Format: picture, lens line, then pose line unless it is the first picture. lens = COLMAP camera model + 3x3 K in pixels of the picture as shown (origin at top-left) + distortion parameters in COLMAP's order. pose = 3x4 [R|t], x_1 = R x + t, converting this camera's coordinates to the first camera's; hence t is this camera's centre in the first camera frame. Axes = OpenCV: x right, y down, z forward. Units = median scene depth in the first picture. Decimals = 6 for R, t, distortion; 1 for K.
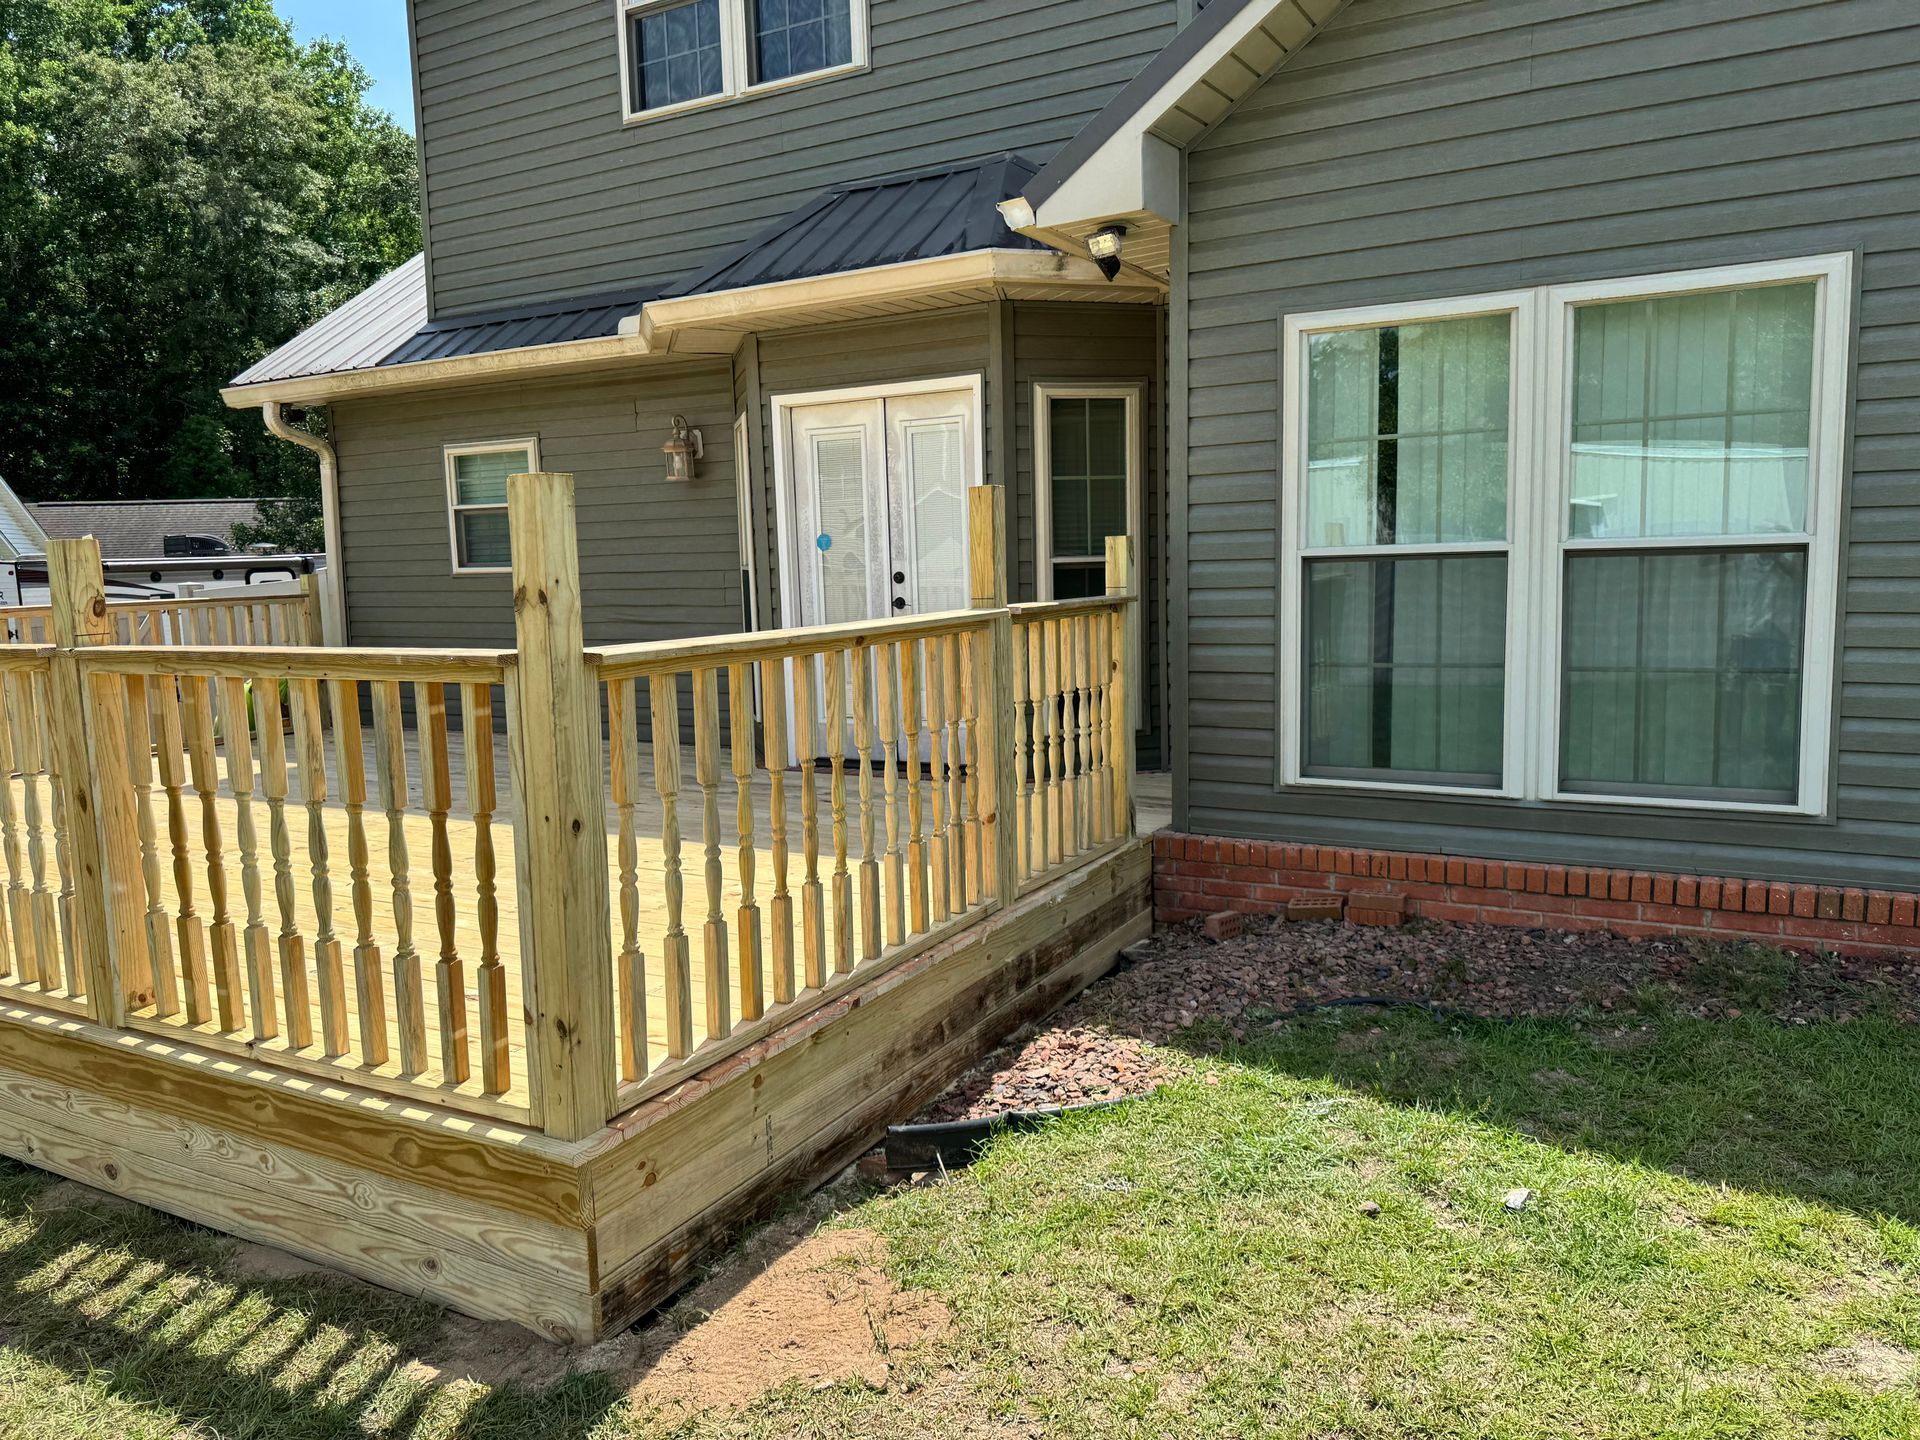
lens RADIAL K [[1367.7, 0, 960.0], [0, 1367.7, 720.0], [0, 0, 1]] dist [0.036335, -0.032227]
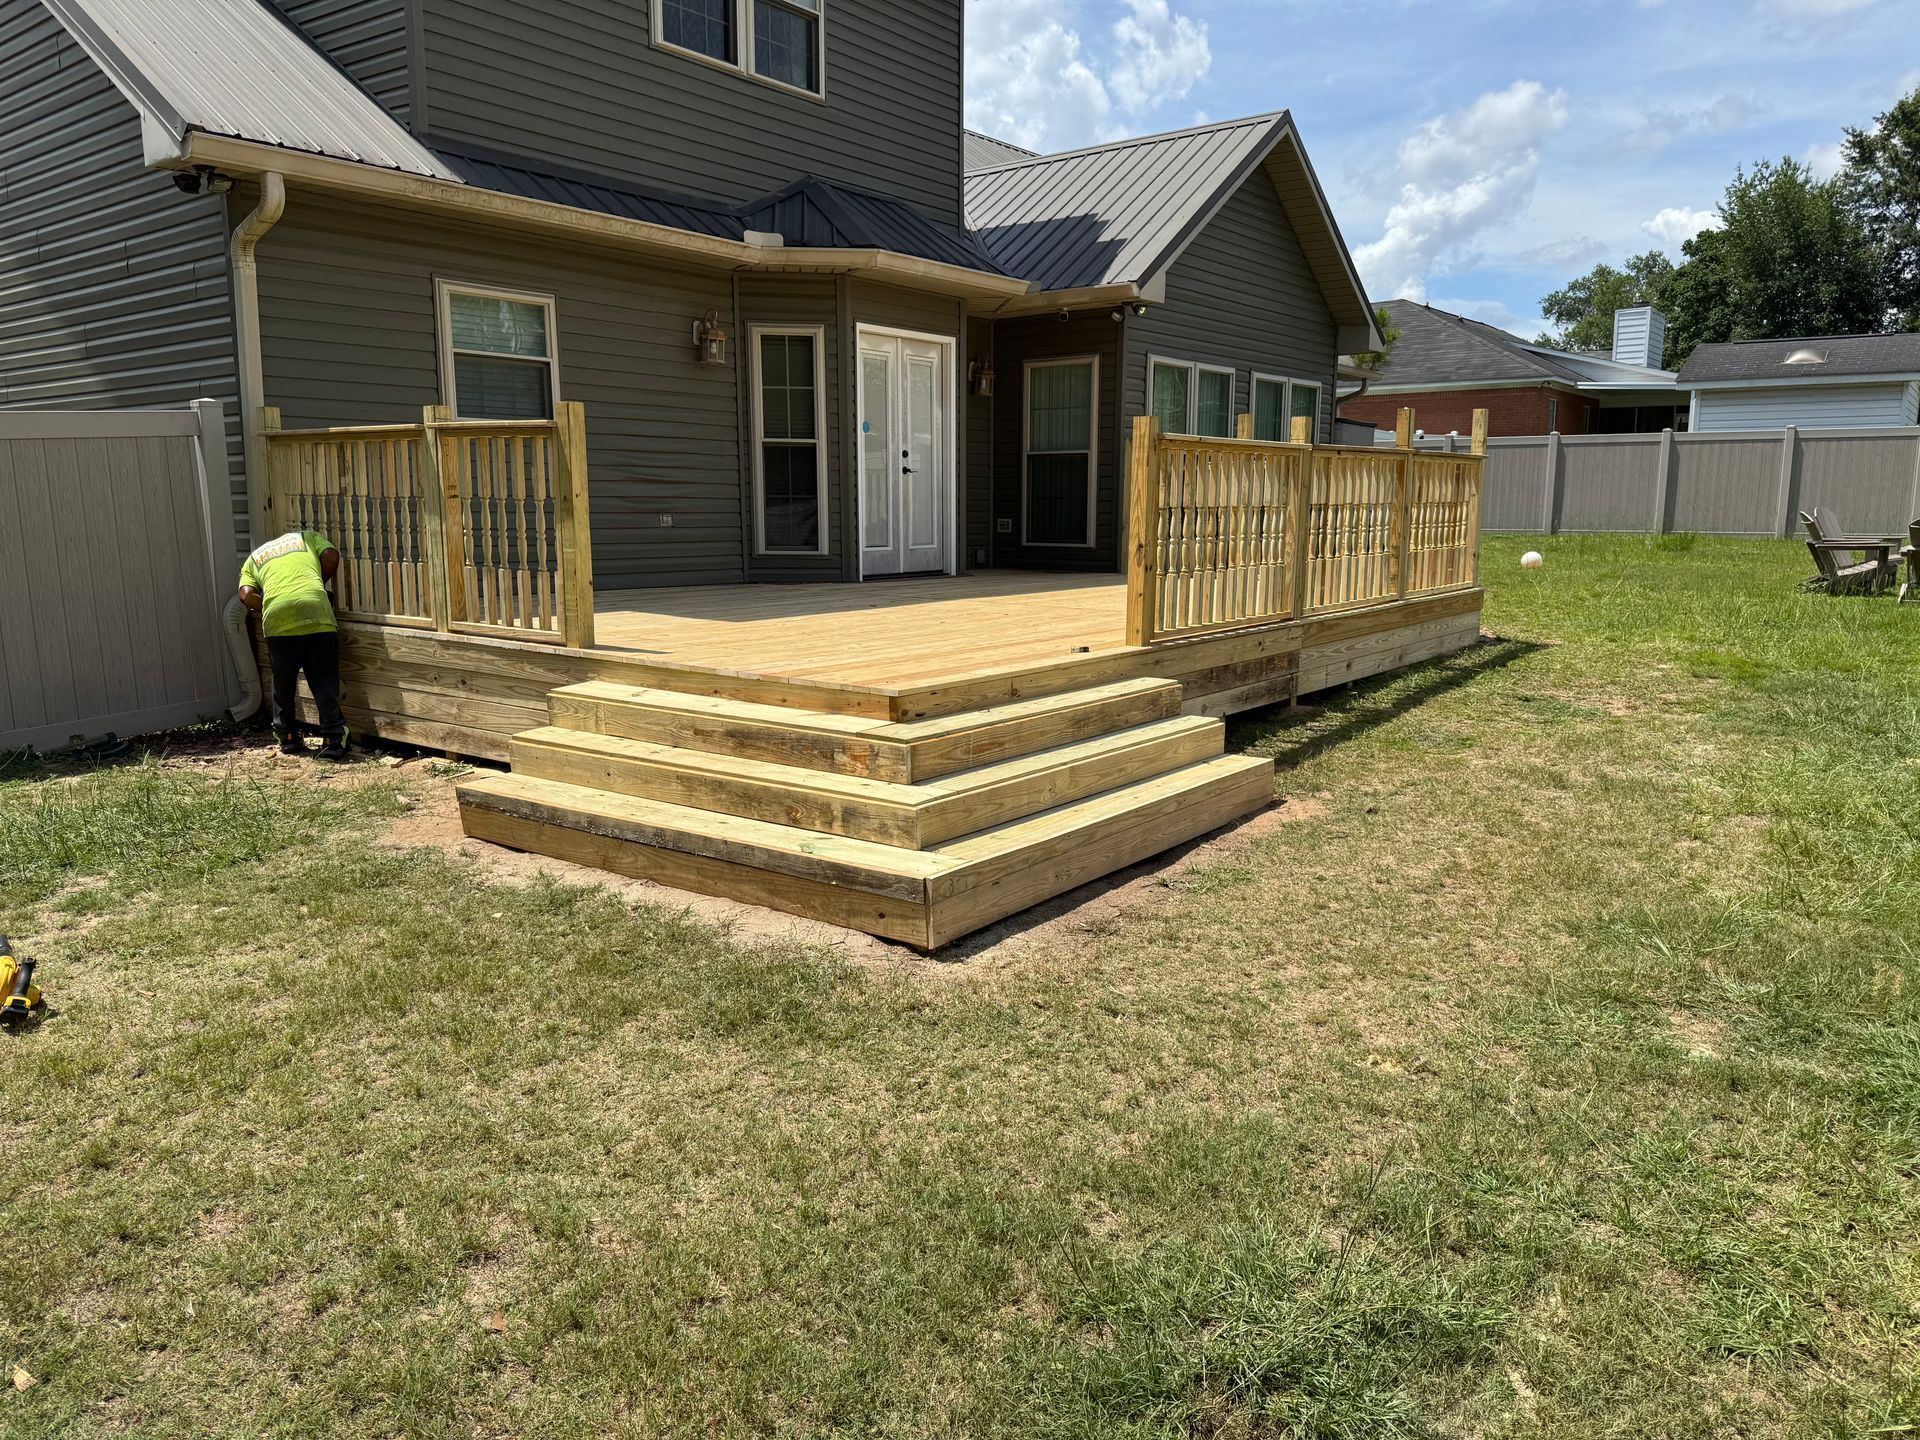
lens RADIAL K [[1367.7, 0, 960.0], [0, 1367.7, 720.0], [0, 0, 1]] dist [0.036335, -0.032227]
pose [[0.136758, -0.126537, 0.982490, -1.638041], [0.112563, 0.987369, 0.111497, 0.030896], [-0.984188, 0.095344, 0.149274, 0.729774]]
